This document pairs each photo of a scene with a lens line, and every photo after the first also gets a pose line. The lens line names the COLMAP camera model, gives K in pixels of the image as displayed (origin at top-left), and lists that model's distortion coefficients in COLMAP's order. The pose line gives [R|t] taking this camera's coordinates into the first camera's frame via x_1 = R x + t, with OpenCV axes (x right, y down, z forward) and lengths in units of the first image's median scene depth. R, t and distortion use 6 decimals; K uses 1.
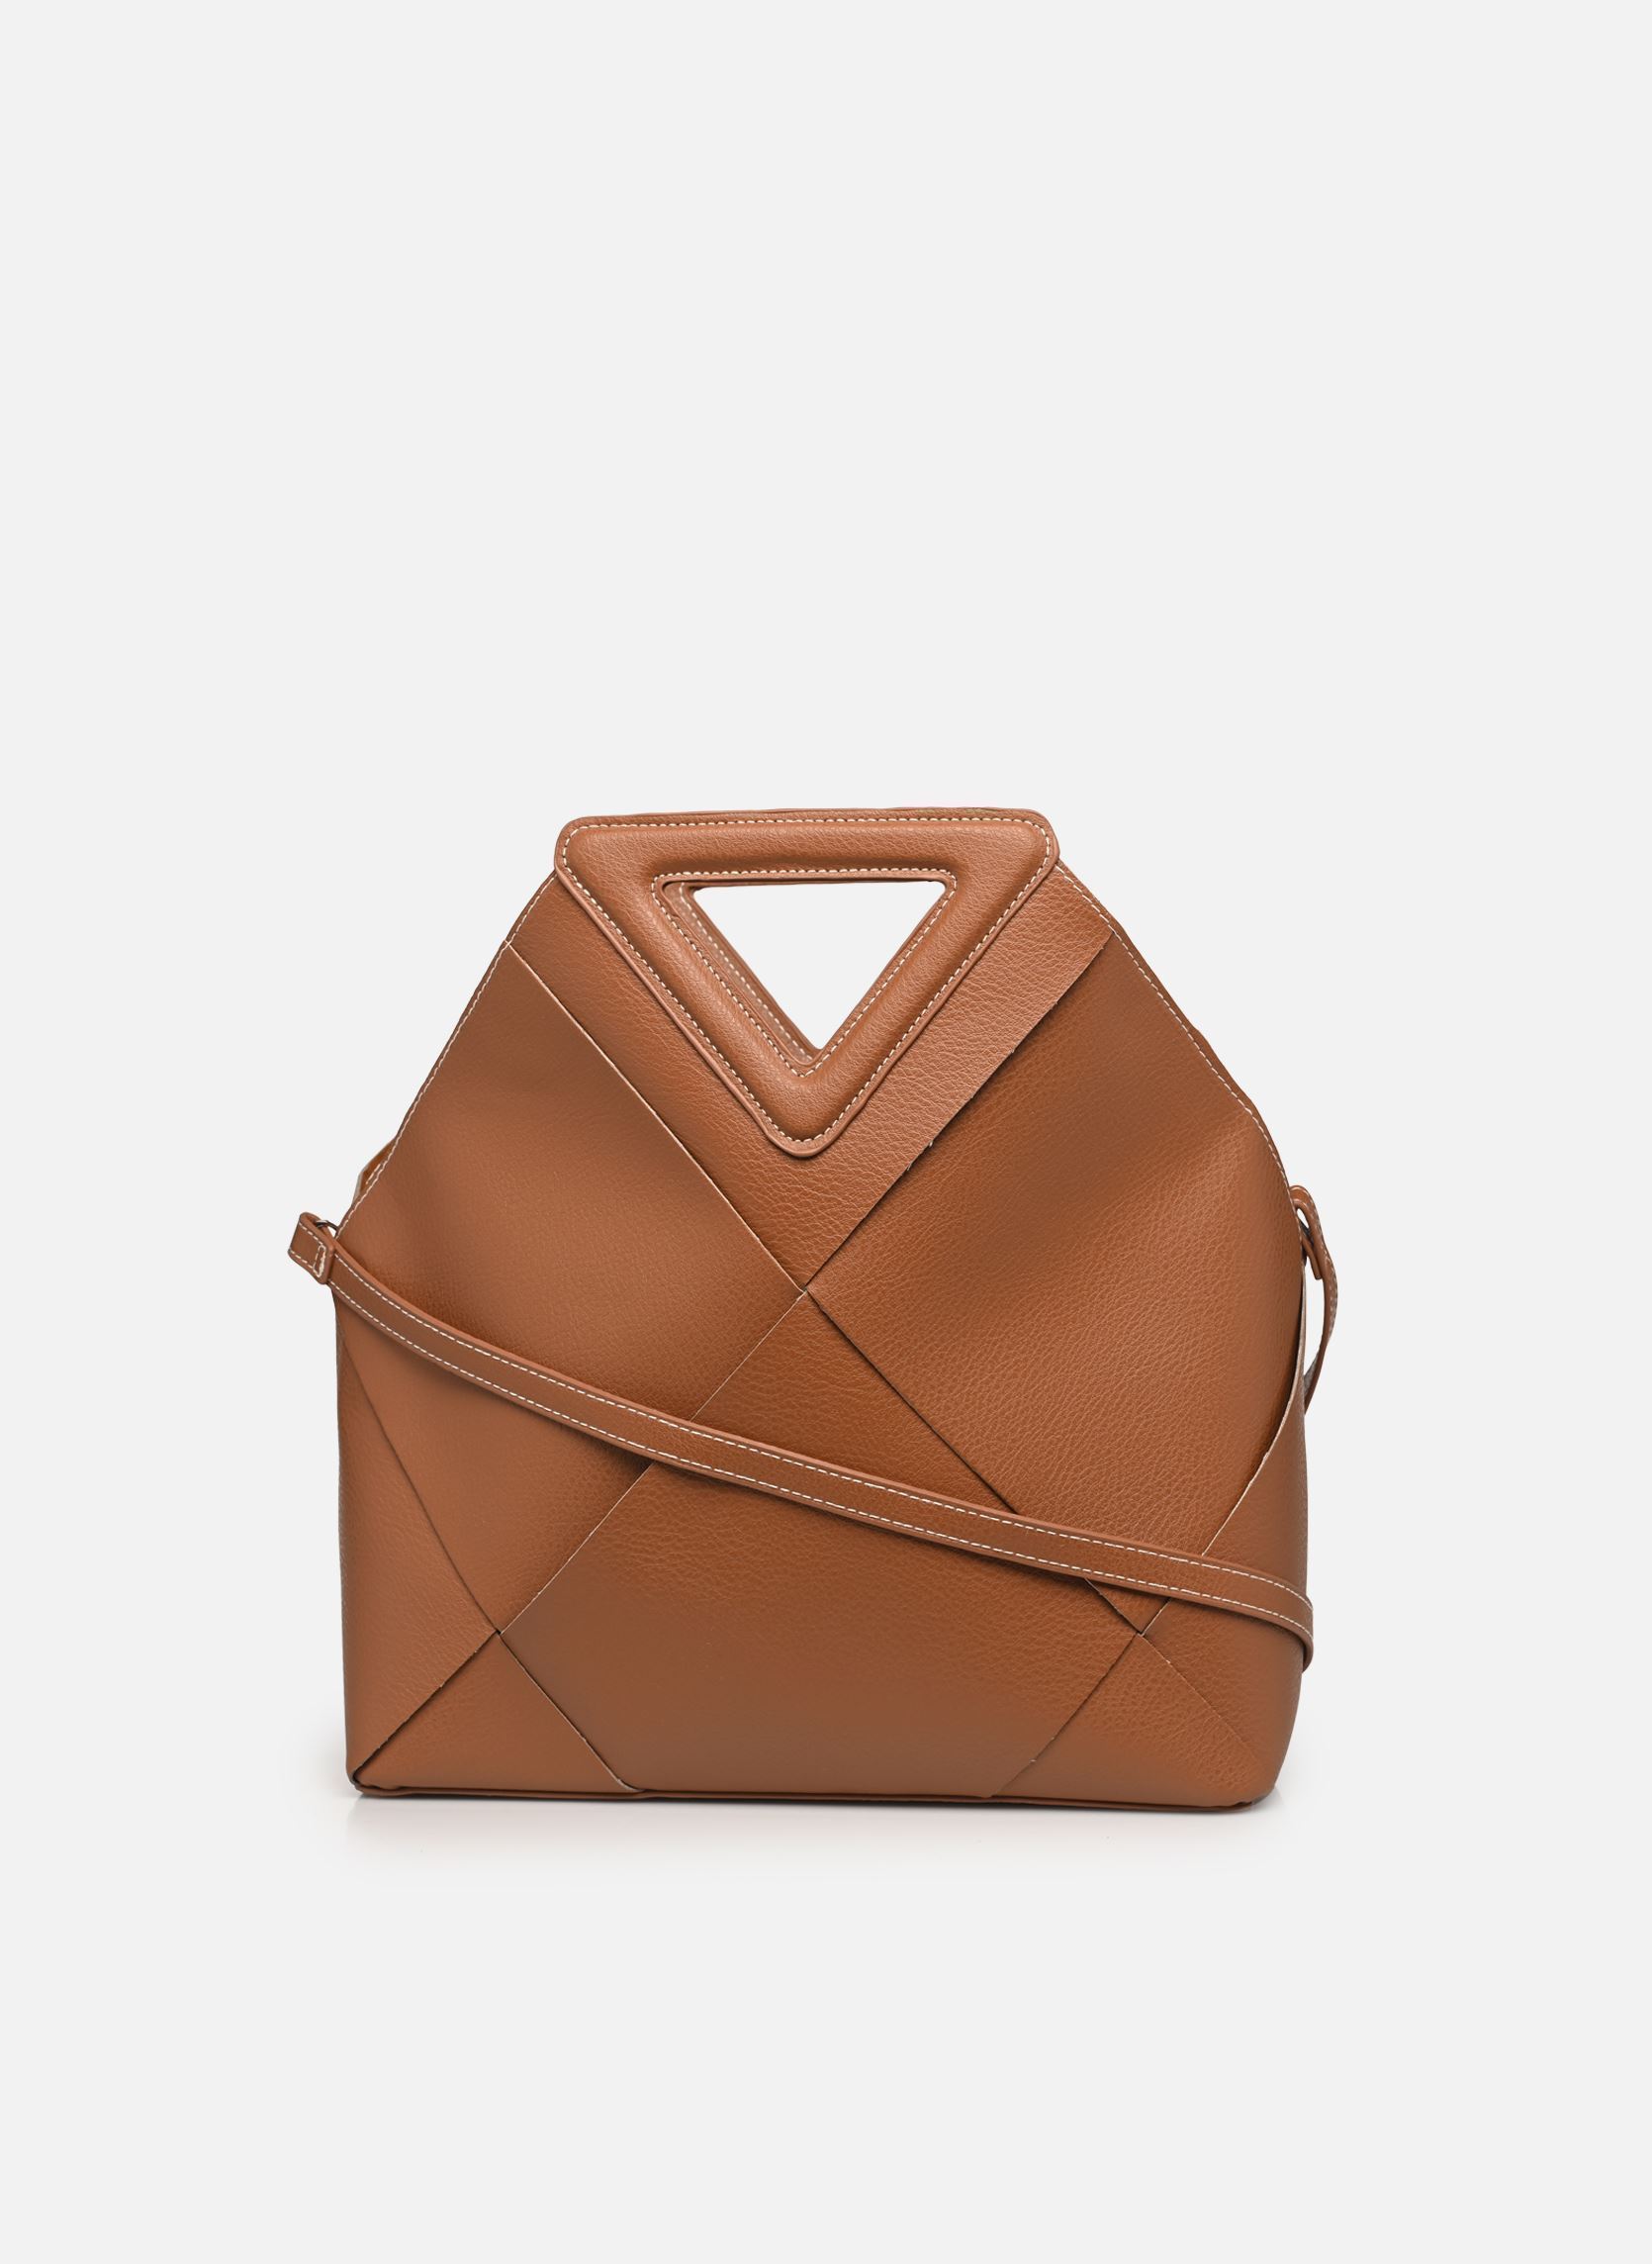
lens RADIAL K [[7303.0, 0, 825.7], [0, 7303.0, 1133.1], [0, 0, 1]] dist [-0.495576, 0.000000]
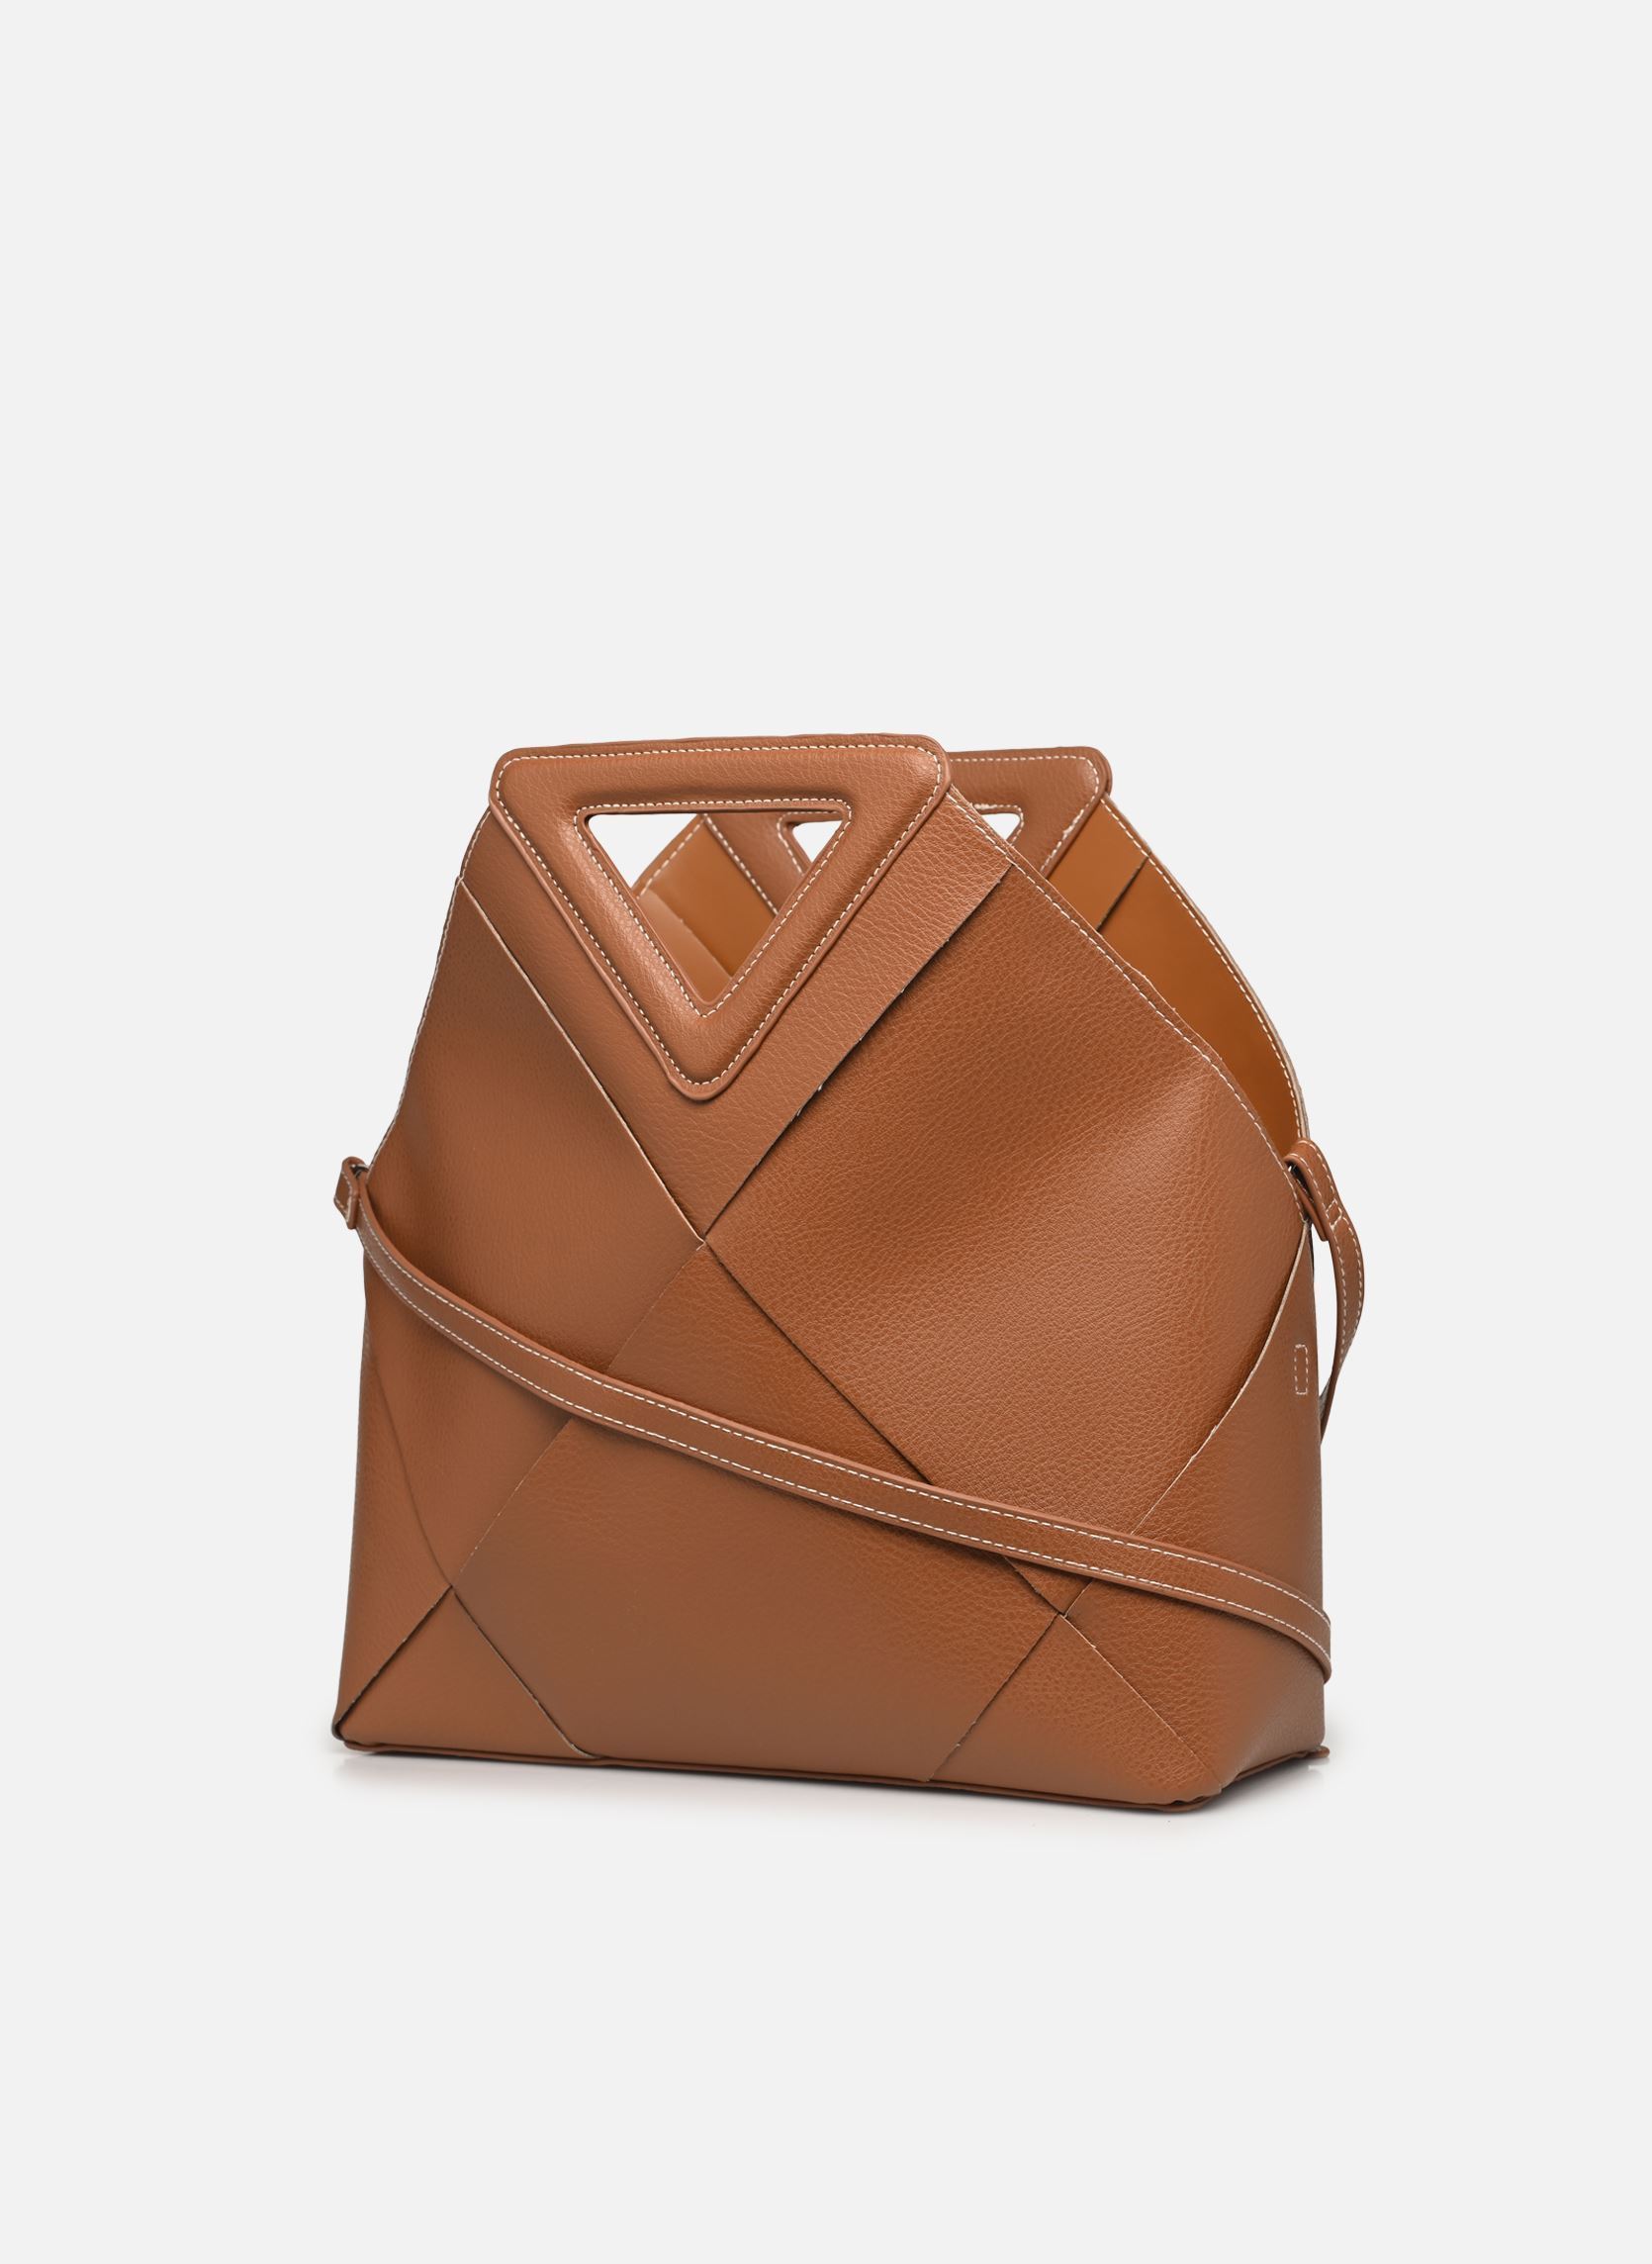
lens RADIAL K [[7303.0, 0, 826.5], [0, 7303.0, 1130.9], [0, 0, 1]] dist [-0.495576, 0.000000]
pose [[0.898872, 0.009724, -0.438104, 0.428009], [-0.011791, 0.999928, -0.001999, 0.008864], [0.438053, 0.006963, 0.898922, 0.145767]]
